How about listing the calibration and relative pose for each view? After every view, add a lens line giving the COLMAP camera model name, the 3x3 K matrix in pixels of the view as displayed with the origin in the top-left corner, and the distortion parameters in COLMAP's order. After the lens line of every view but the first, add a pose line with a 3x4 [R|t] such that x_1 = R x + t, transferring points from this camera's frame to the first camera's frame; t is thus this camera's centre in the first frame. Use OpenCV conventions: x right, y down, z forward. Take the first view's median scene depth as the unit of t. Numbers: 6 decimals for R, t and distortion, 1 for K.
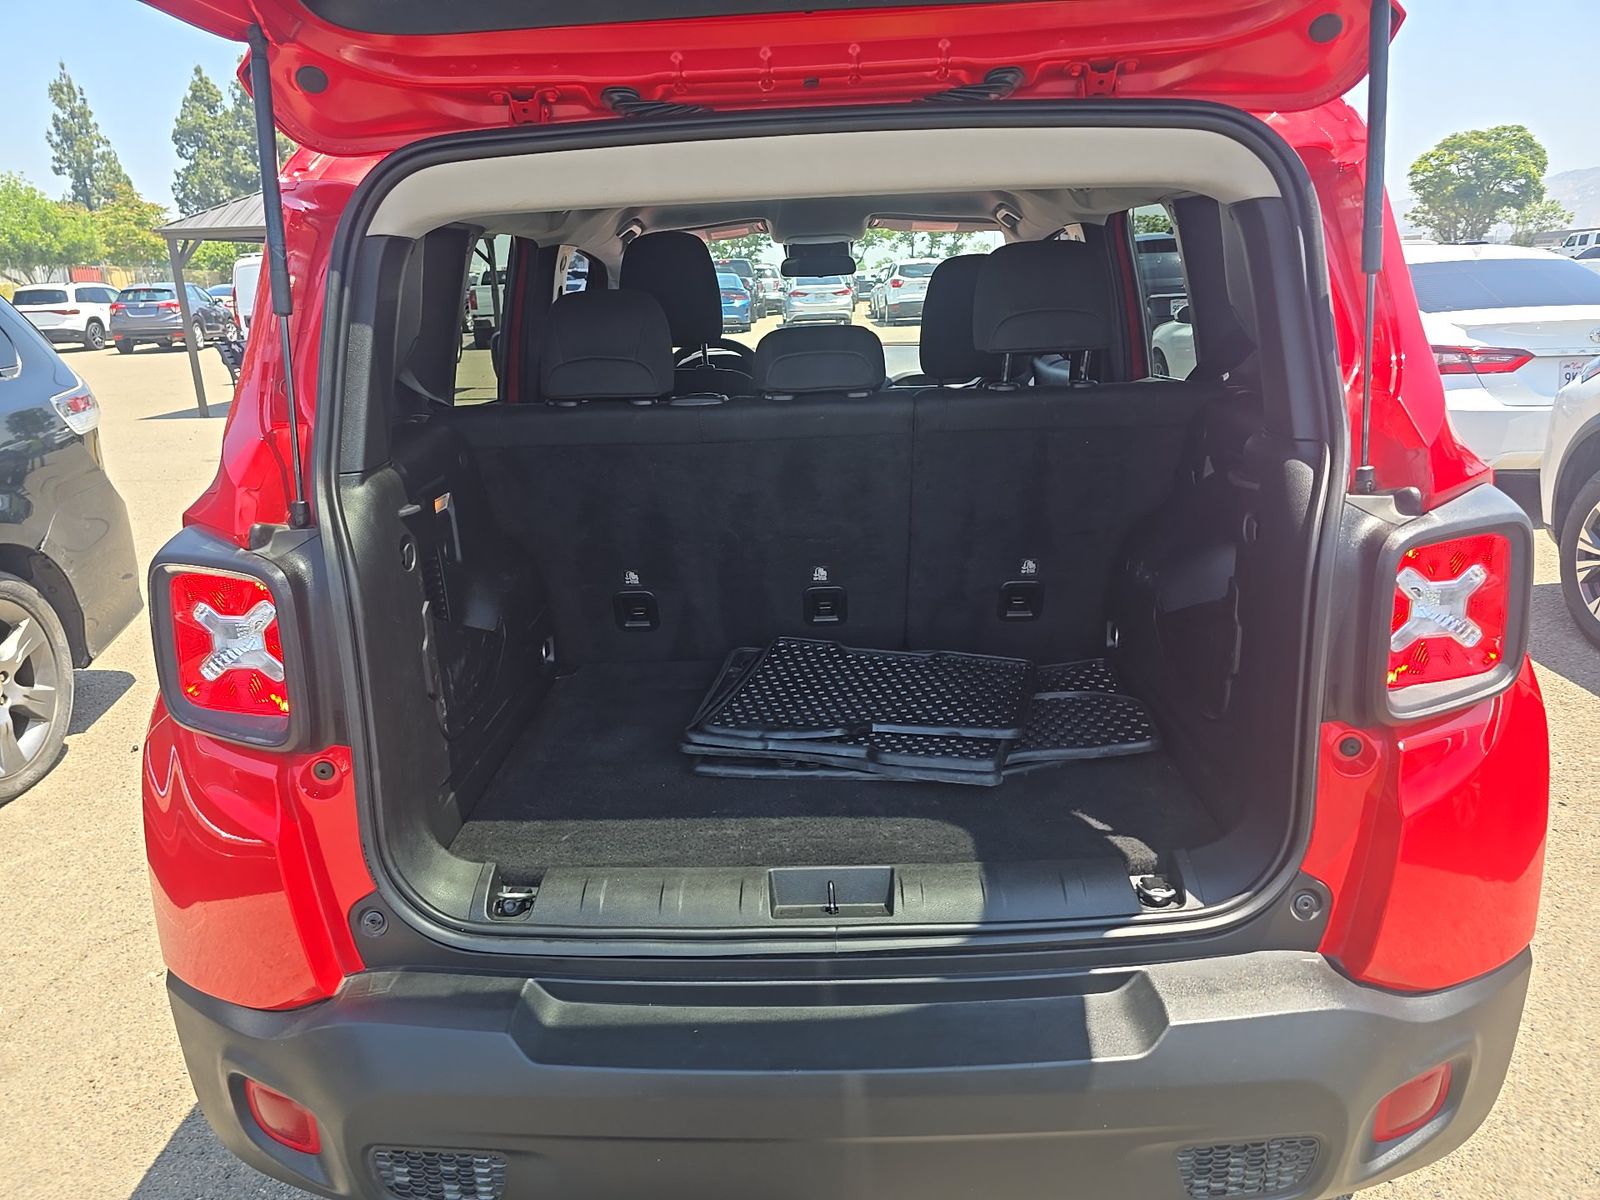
lens RADIAL K [[1099.3, 0, 807.0], [0, 1099.3, 605.8], [0, 0, 1]] dist [0.032654, -0.028225]
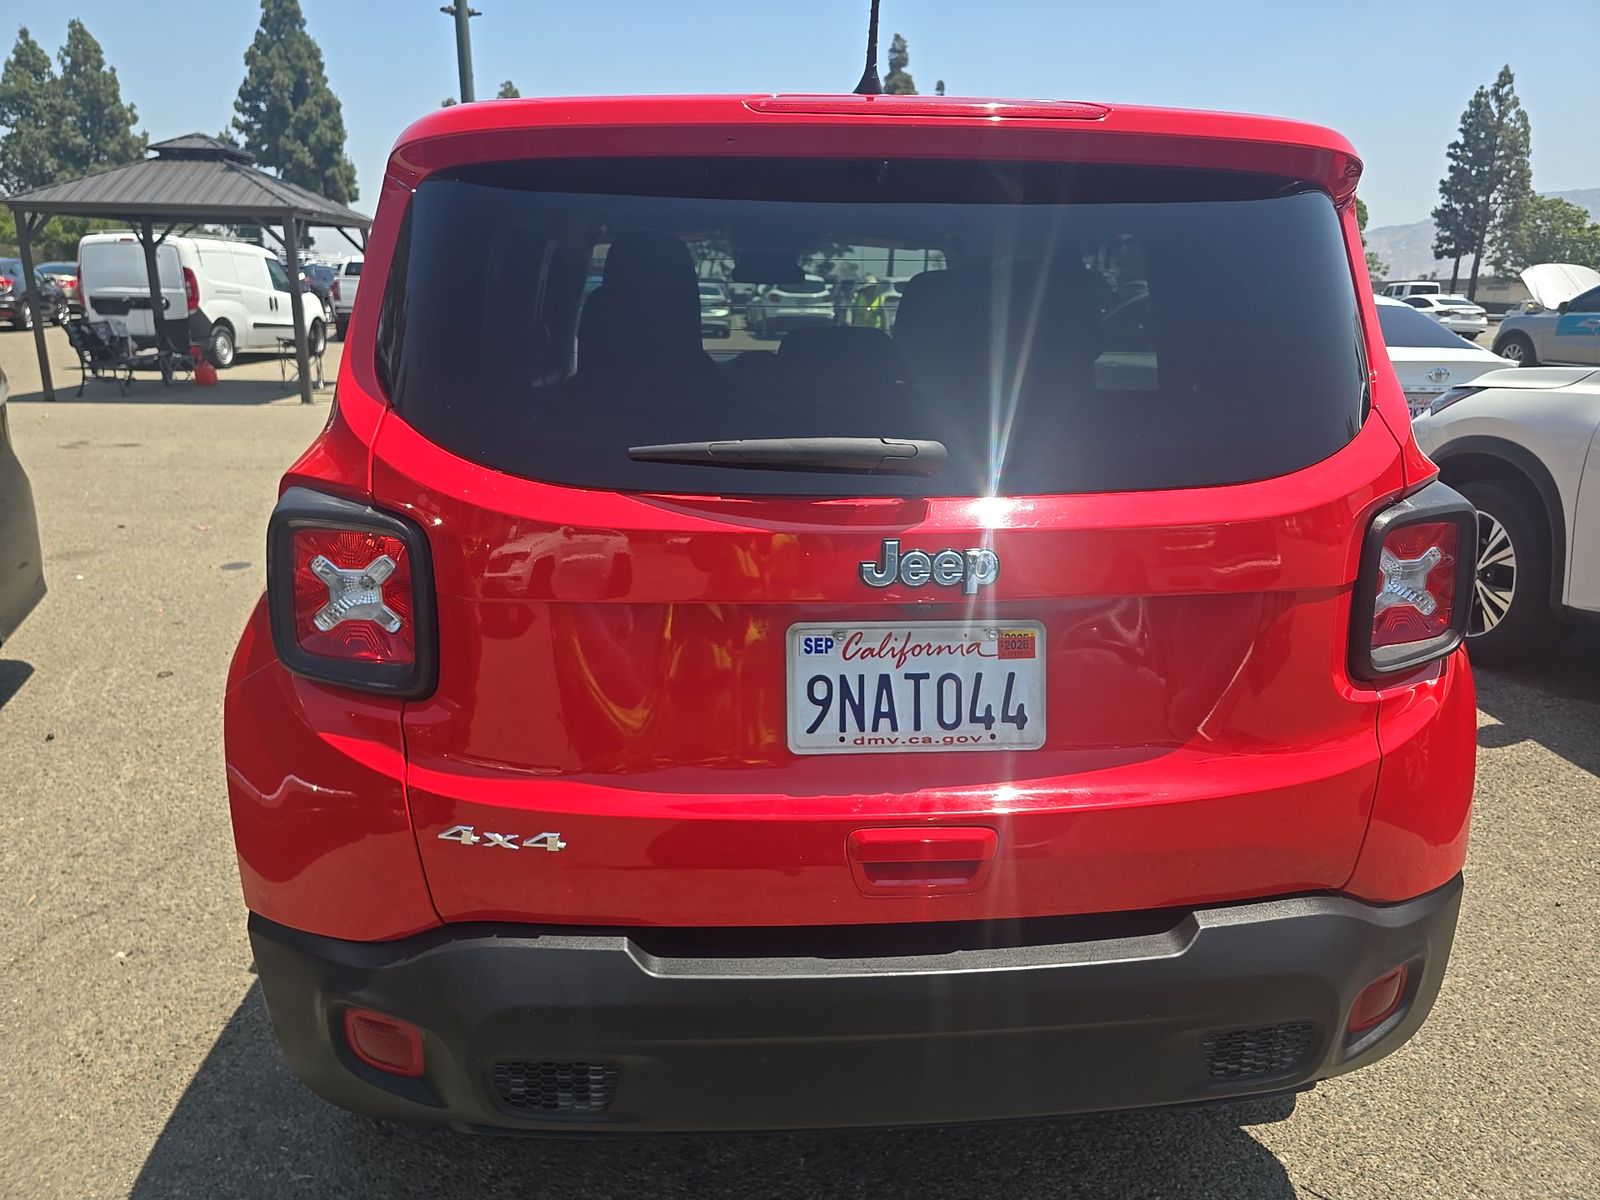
lens RADIAL K [[1099.3, 0, 810.2], [0, 1099.3, 600.7], [0, 0, 1]] dist [0.032654, -0.028225]
pose [[0.992174, 0.016672, 0.123742, -0.136240], [-0.014739, 0.999755, -0.016520, 0.032664], [-0.123987, 0.014567, 0.992177, -0.069598]]
